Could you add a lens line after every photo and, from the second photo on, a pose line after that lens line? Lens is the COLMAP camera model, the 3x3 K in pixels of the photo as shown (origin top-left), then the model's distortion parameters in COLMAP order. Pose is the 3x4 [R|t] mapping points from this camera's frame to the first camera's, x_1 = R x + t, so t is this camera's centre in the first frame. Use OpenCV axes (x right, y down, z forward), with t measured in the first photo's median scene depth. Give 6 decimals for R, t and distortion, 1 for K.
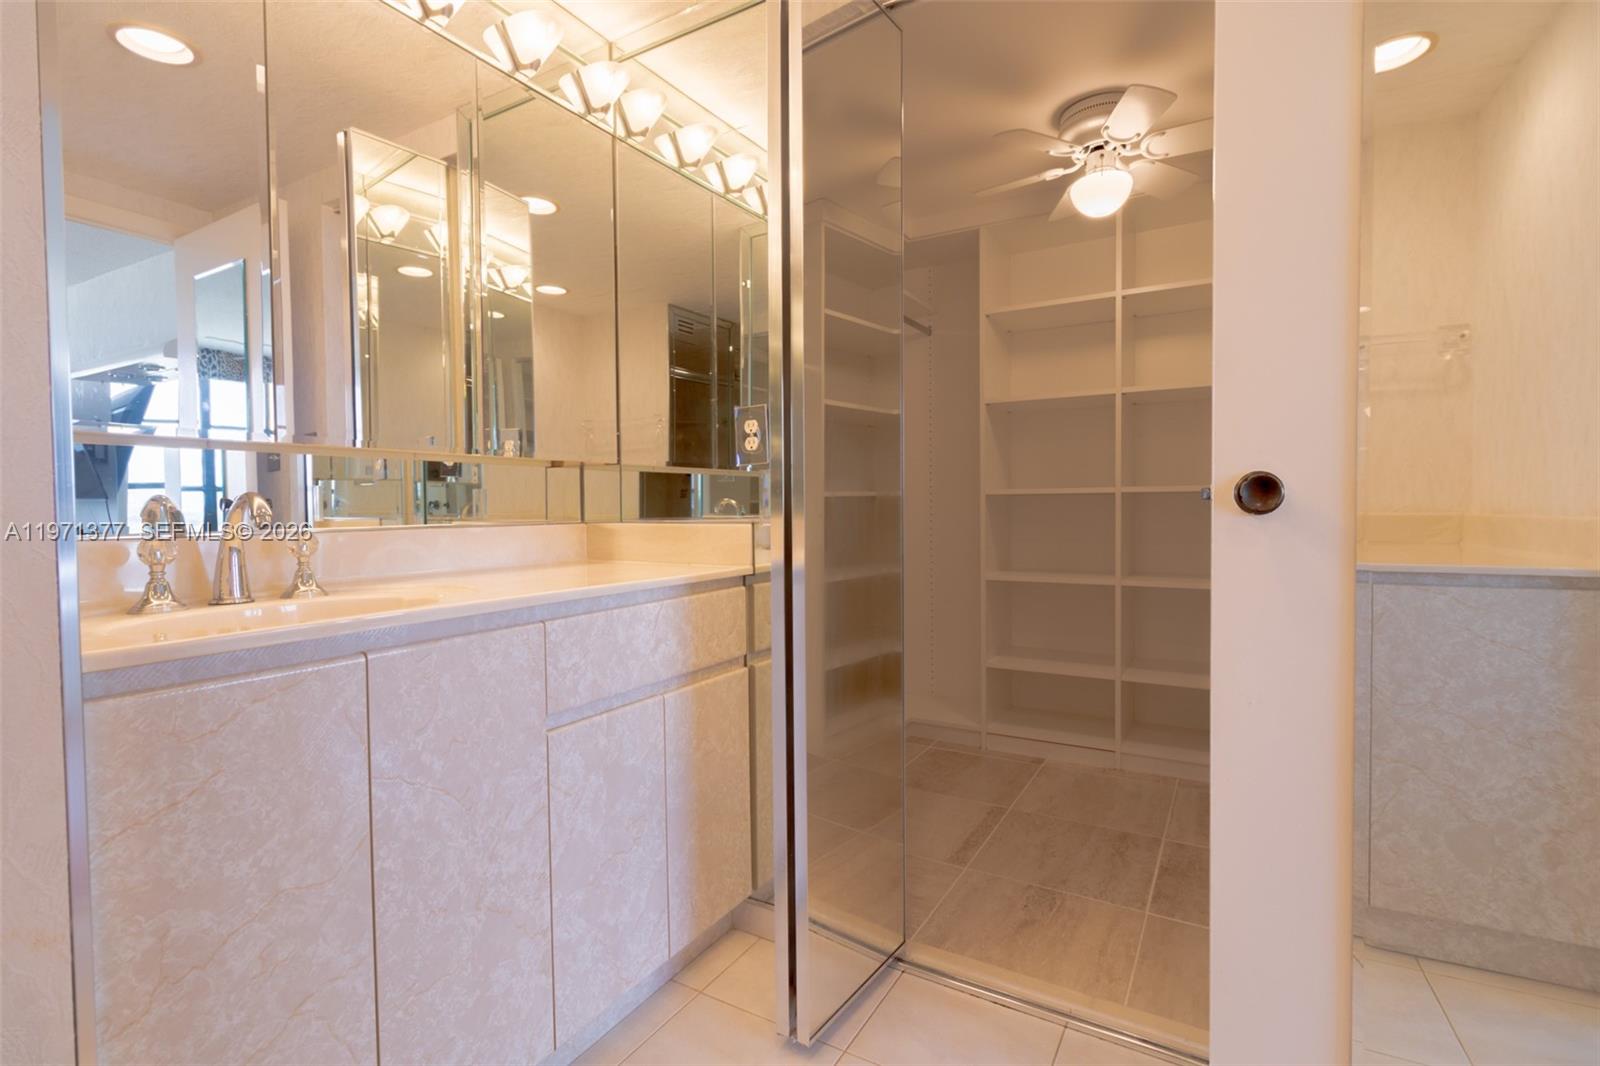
lens RADIAL K [[747.2, 0, 800.9], [0, 747.2, 527.4], [0, 0, 1]] dist [-0.001048, -0.000016]
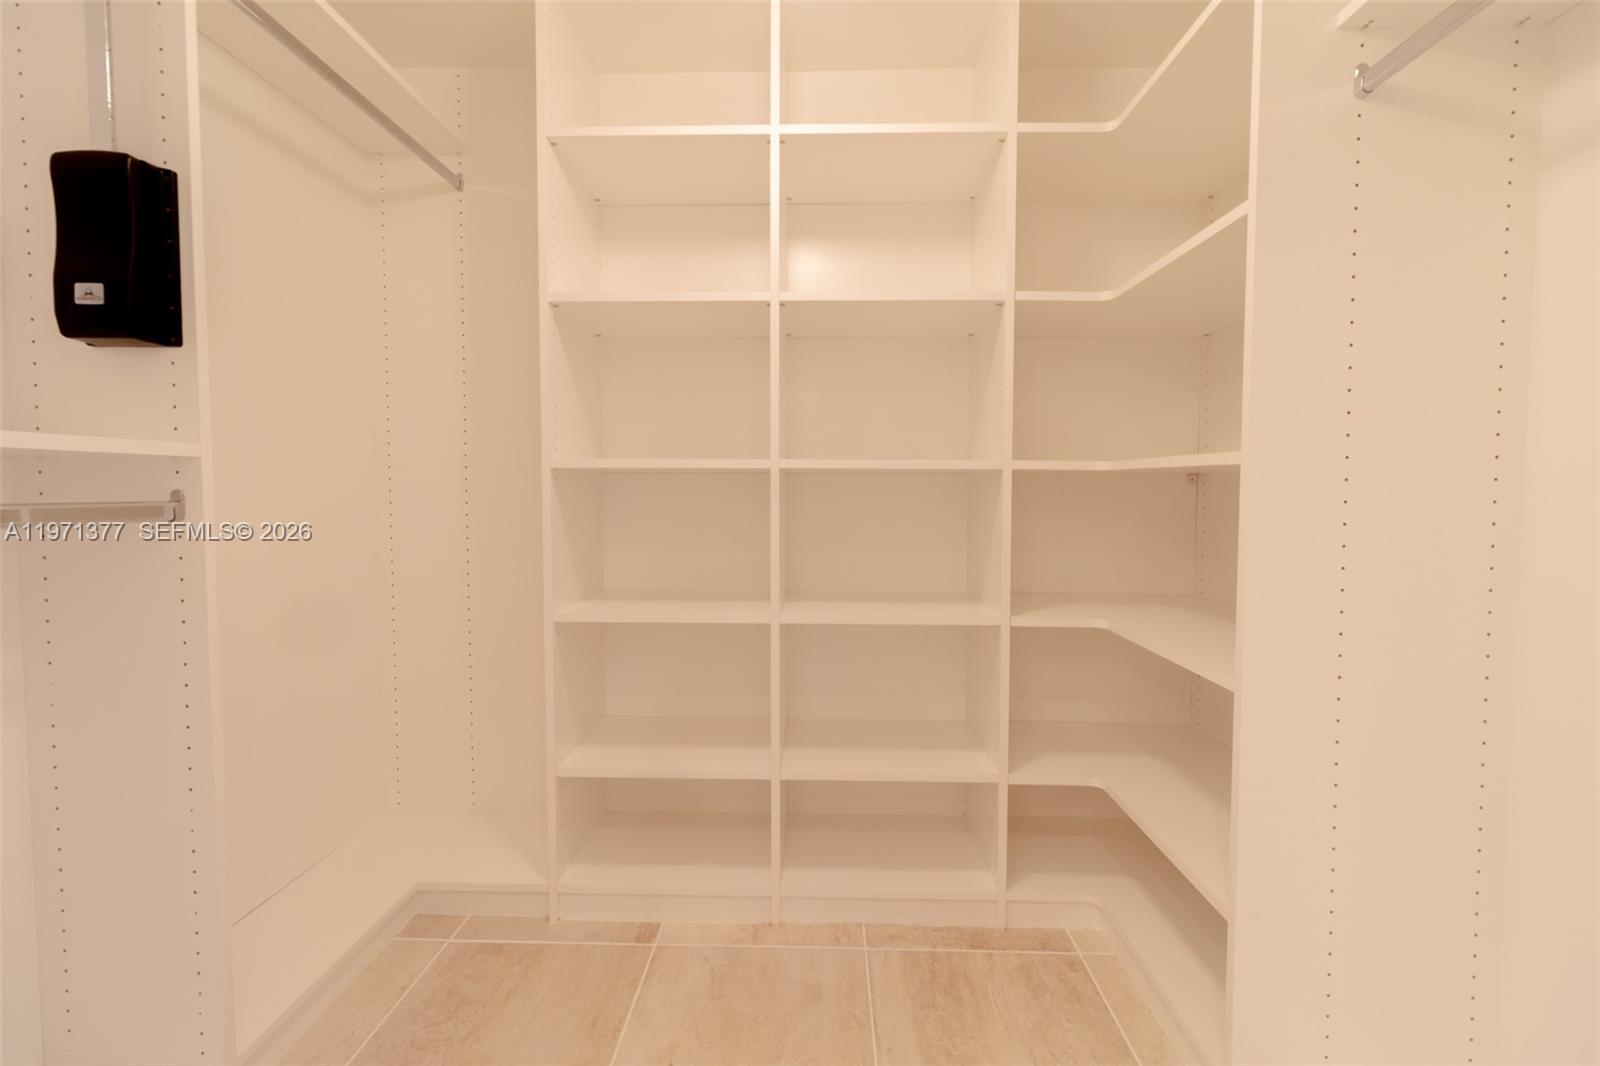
lens RADIAL K [[735.6, 0, 803.7], [0, 735.6, 528.2], [0, 0, 1]] dist [0.000342, -0.000482]
pose [[0.874649, -0.018133, 0.484418, 0.146688], [0.001047, 0.999368, 0.035519, -0.018894], [-0.484756, -0.030560, 0.874115, 0.435634]]
